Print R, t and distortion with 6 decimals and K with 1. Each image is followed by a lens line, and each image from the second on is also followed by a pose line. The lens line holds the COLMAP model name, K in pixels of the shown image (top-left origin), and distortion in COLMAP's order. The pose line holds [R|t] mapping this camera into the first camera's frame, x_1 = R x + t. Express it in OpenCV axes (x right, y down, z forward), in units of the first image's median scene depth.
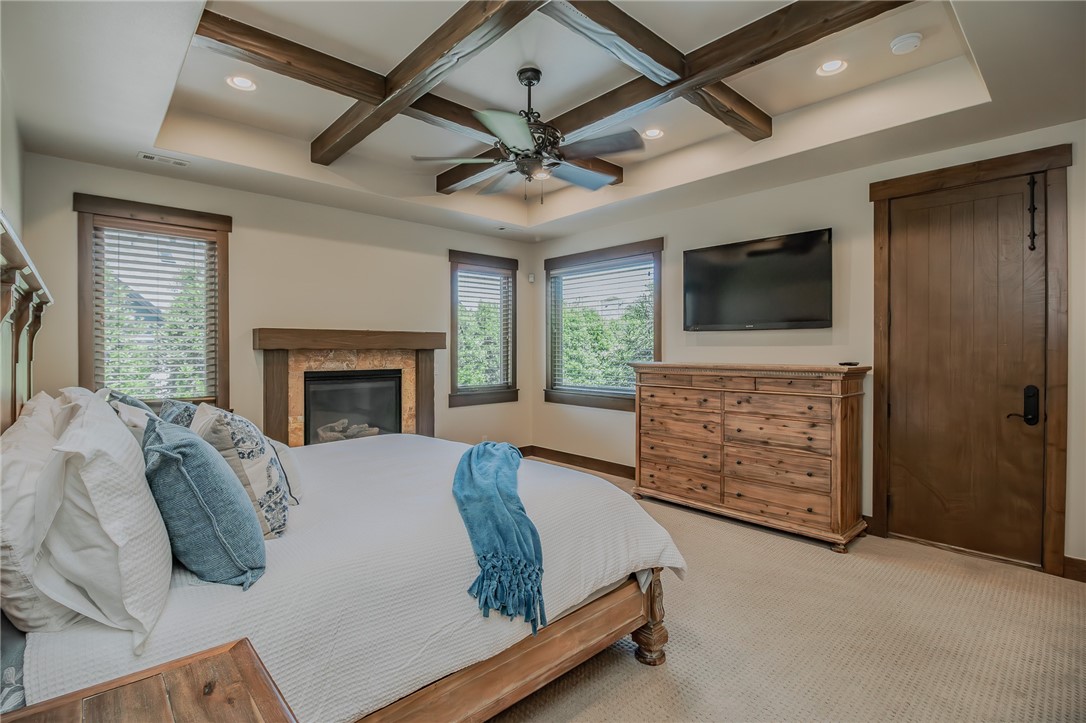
lens RADIAL K [[504.1, 0, 534.1], [0, 504.1, 356.4], [0, 0, 1]] dist [-0.000436, -0.000614]
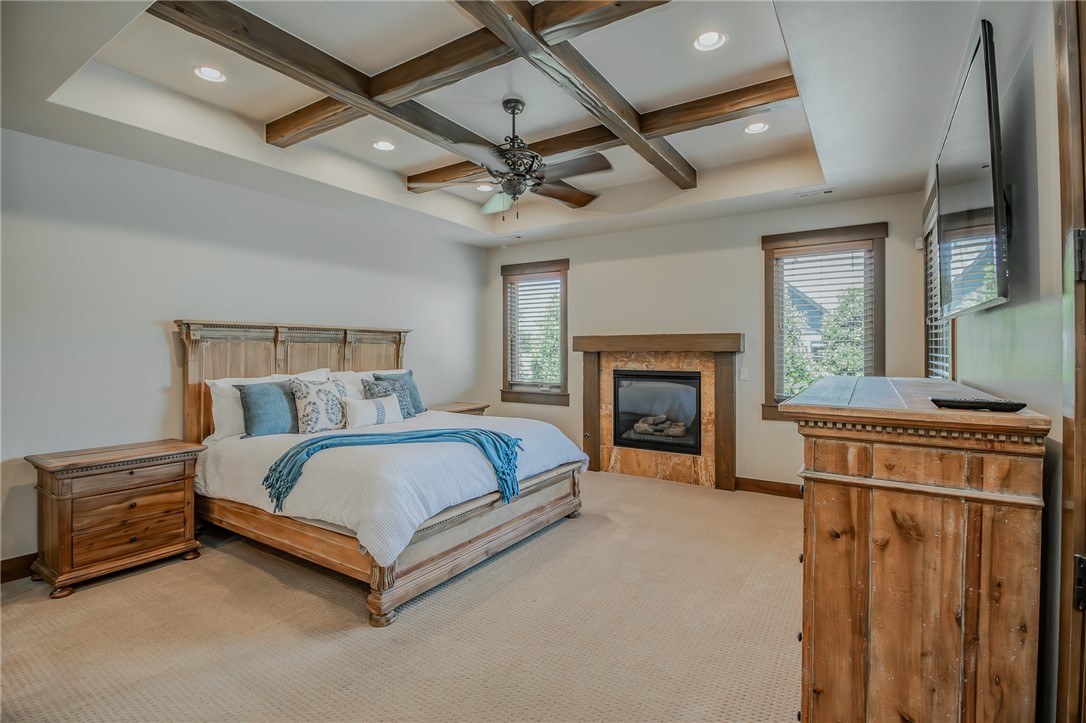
lens RADIAL K [[504.1, 0, 534.1], [0, 504.1, 356.4], [0, 0, 1]] dist [-0.000436, -0.000614]
pose [[0.257831, 0.017507, -0.966031, 0.698138], [-0.012834, 0.999810, 0.014694, -0.018099], [0.966105, 0.008609, 0.258007, 0.501776]]
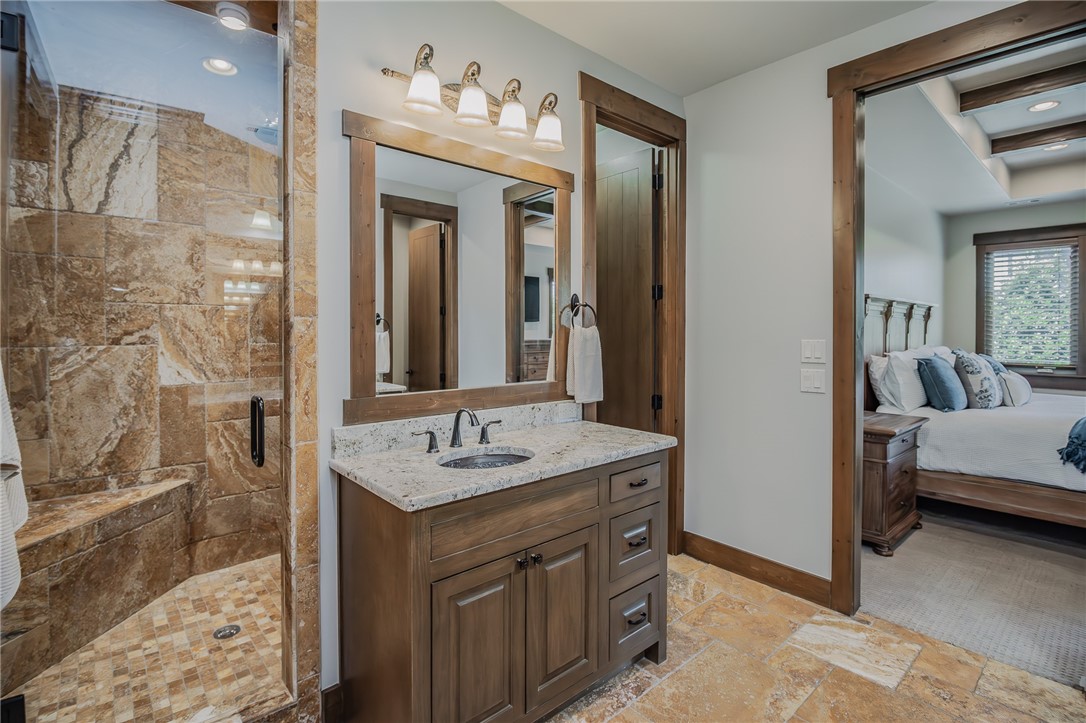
lens RADIAL K [[504.1, 0, 534.1], [0, 504.1, 356.4], [0, 0, 1]] dist [-0.000436, -0.000614]
pose [[-0.005204, 0.049659, -0.998753, 0.607132], [-0.012352, 0.998687, 0.049720, 0.009585], [0.999910, 0.012596, -0.004584, -0.347230]]
